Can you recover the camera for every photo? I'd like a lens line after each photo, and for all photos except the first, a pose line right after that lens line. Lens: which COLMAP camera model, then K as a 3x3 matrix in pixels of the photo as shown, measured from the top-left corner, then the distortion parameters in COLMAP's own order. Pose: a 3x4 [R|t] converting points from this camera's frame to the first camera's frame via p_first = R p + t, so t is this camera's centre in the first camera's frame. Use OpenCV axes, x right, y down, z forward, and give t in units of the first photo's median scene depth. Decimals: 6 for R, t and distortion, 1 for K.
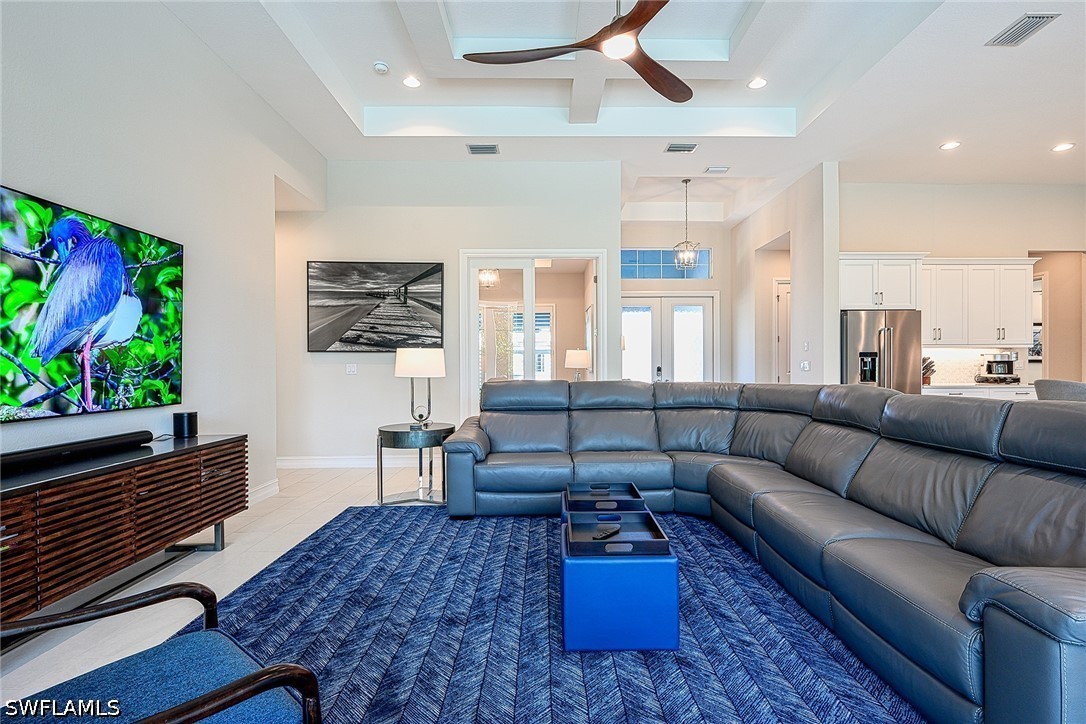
lens RADIAL K [[506.6, 0, 541.4], [0, 506.6, 363.0], [0, 0, 1]] dist [0.000401, 0.000059]
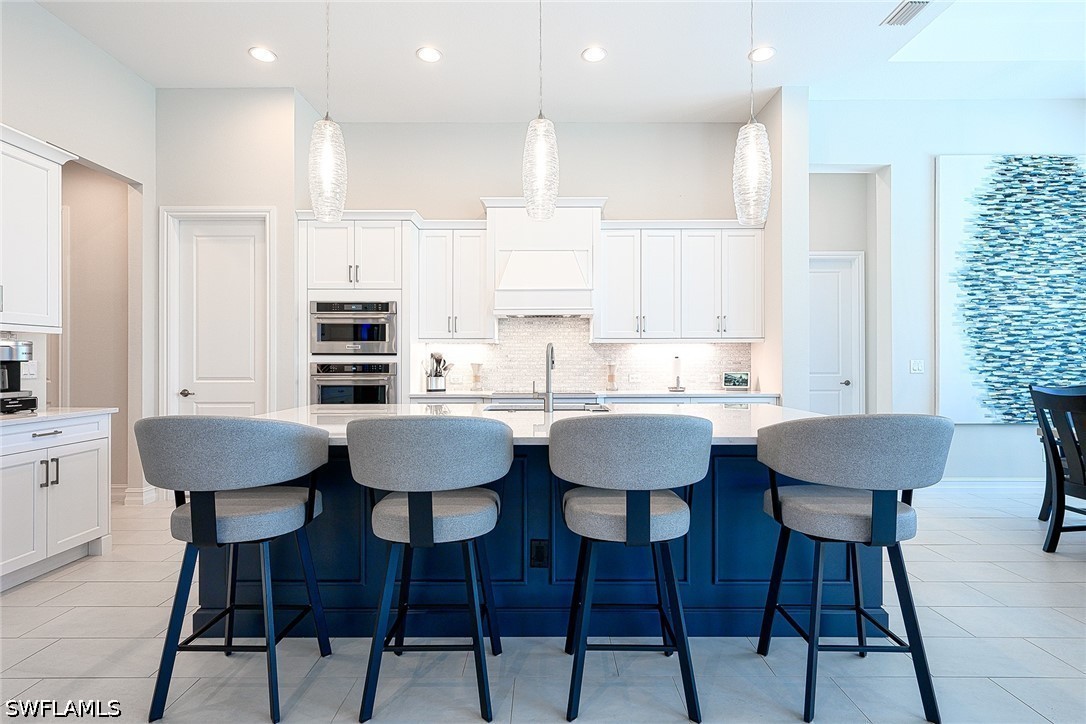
lens RADIAL K [[533.8, 0, 539.1], [0, 533.8, 364.8], [0, 0, 1]] dist [-0.000591, -0.000420]
pose [[0.023186, -0.002043, 0.999729, 0.505006], [-0.002638, 0.999994, 0.002104, -0.003346], [-0.999728, -0.002686, 0.023180, 0.571322]]
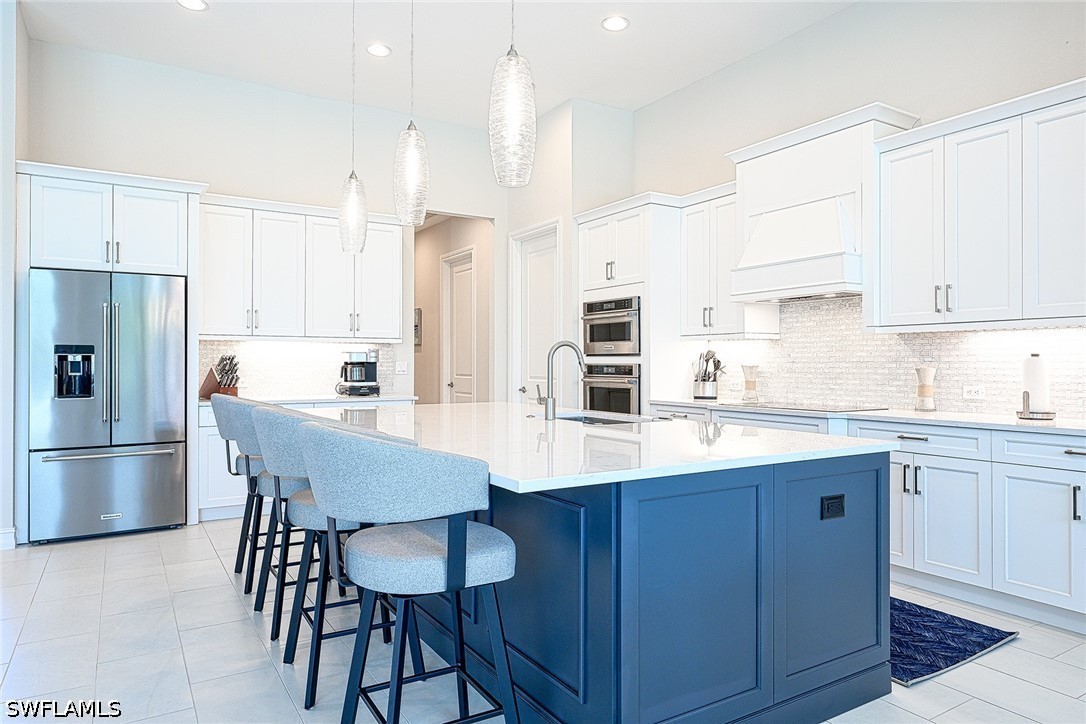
lens RADIAL K [[698.9, 0, 546.1], [0, 698.9, 352.4], [0, 0, 1]] dist [0.016469, -0.000815]
pose [[0.860160, 0.013738, 0.509839, 0.705167], [-0.006498, 0.999851, -0.015980, -0.003990], [-0.509982, 0.010432, 0.860122, 0.072506]]
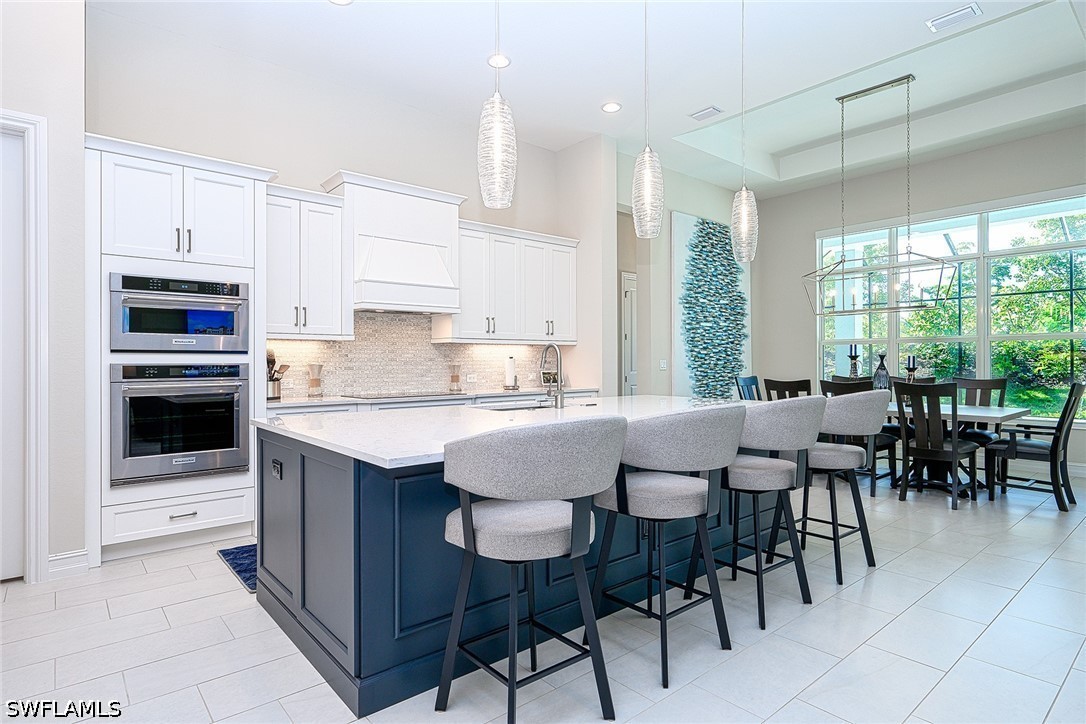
lens RADIAL K [[581.9, 0, 545.2], [0, 581.9, 358.2], [0, 0, 1]] dist [-0.003554, 0.004428]
pose [[-0.636514, 0.011033, 0.771186, 0.565798], [0.003529, 0.999929, -0.011392, -0.001578], [-0.771257, -0.004529, -0.636508, 0.953212]]
